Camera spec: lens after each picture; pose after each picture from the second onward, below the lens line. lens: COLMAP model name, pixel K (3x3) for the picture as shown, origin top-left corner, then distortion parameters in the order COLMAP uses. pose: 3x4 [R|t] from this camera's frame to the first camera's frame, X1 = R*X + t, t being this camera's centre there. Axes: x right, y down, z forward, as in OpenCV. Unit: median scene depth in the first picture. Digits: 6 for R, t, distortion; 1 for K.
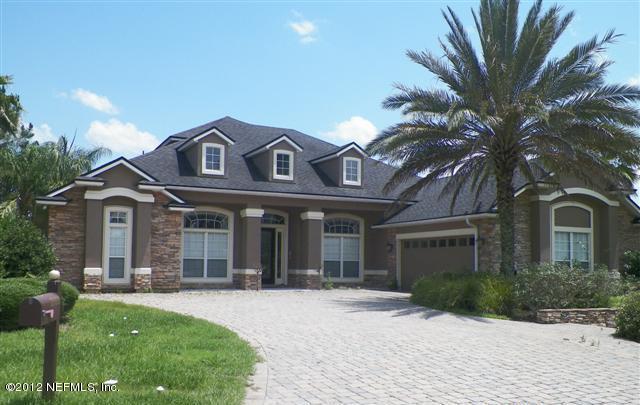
lens RADIAL K [[625.2, 0, 320.0], [0, 625.2, 202.5], [0, 0, 1]] dist [0.000573, -0.009581]
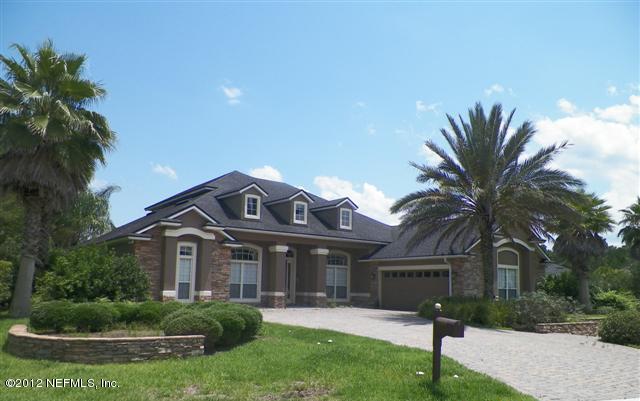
lens RADIAL K [[507.8, 0, 320.0], [0, 507.8, 200.5], [0, 0, 1]] dist [0.002249, 0.004172]
pose [[0.980144, 0.043240, 0.193515, -0.250786], [-0.030902, 0.997319, -0.066329, -0.017470], [-0.195864, 0.059032, 0.978853, -0.072383]]
